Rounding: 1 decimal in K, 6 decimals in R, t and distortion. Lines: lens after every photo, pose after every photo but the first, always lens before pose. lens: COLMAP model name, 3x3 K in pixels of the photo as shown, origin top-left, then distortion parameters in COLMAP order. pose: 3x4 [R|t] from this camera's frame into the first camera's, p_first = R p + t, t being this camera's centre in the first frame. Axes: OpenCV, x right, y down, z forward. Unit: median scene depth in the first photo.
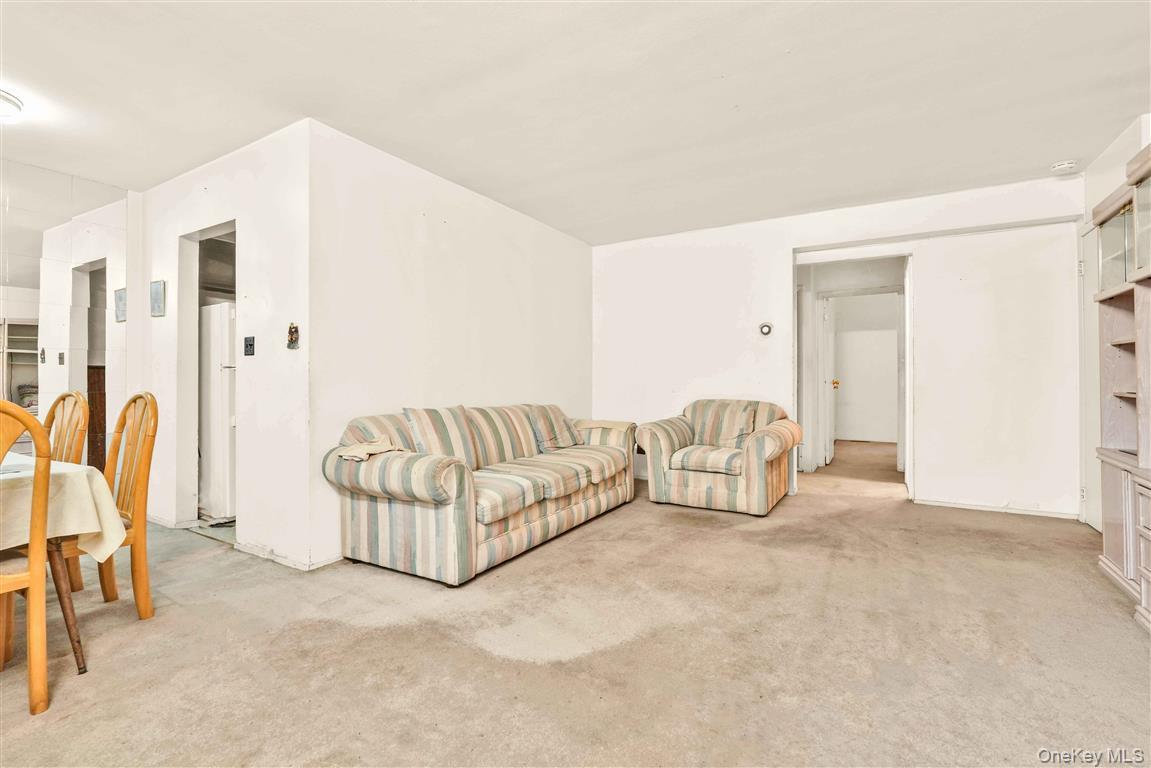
lens RADIAL K [[520.9, 0, 575.5], [0, 520.9, 384.0], [0, 0, 1]] dist [-0.004960, 0.005861]
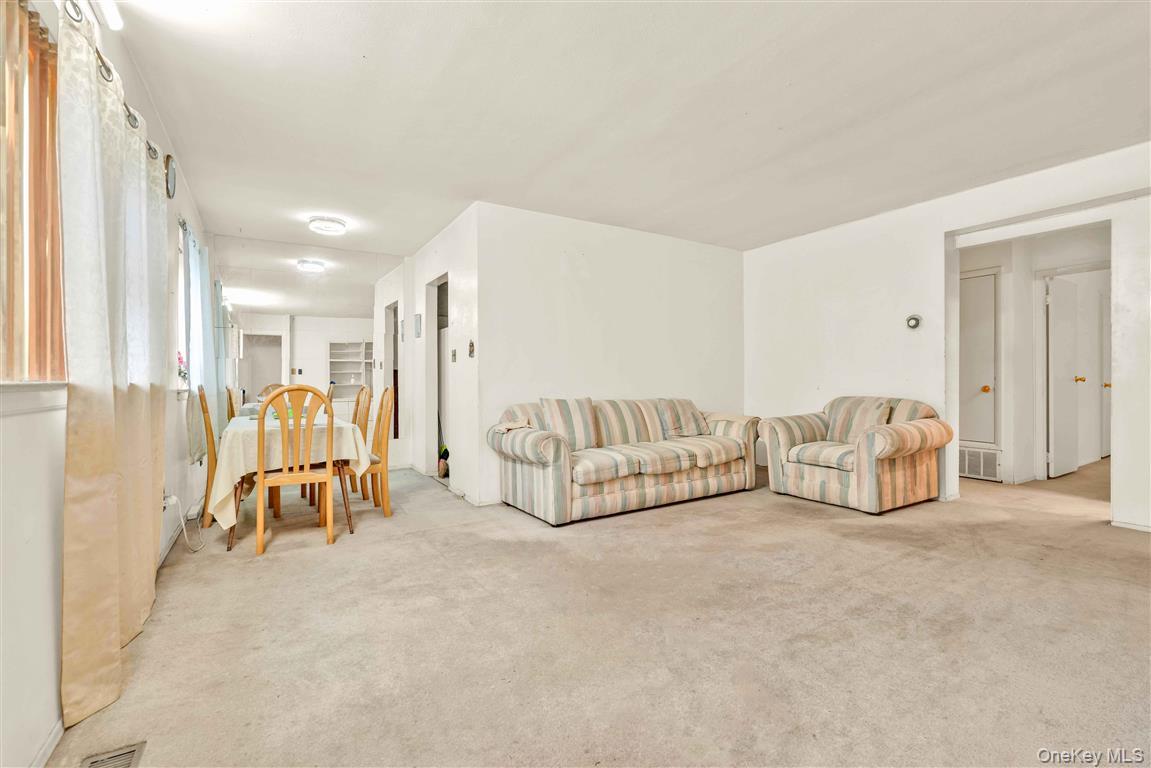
lens RADIAL K [[512.0, 0, 571.2], [0, 512.0, 388.6], [0, 0, 1]] dist [-0.001520, 0.006398]
pose [[0.883340, 0.005234, -0.468703, 0.353281], [0.000575, 0.999925, 0.012251, 0.004115], [0.468732, -0.011092, 0.883271, -0.145569]]
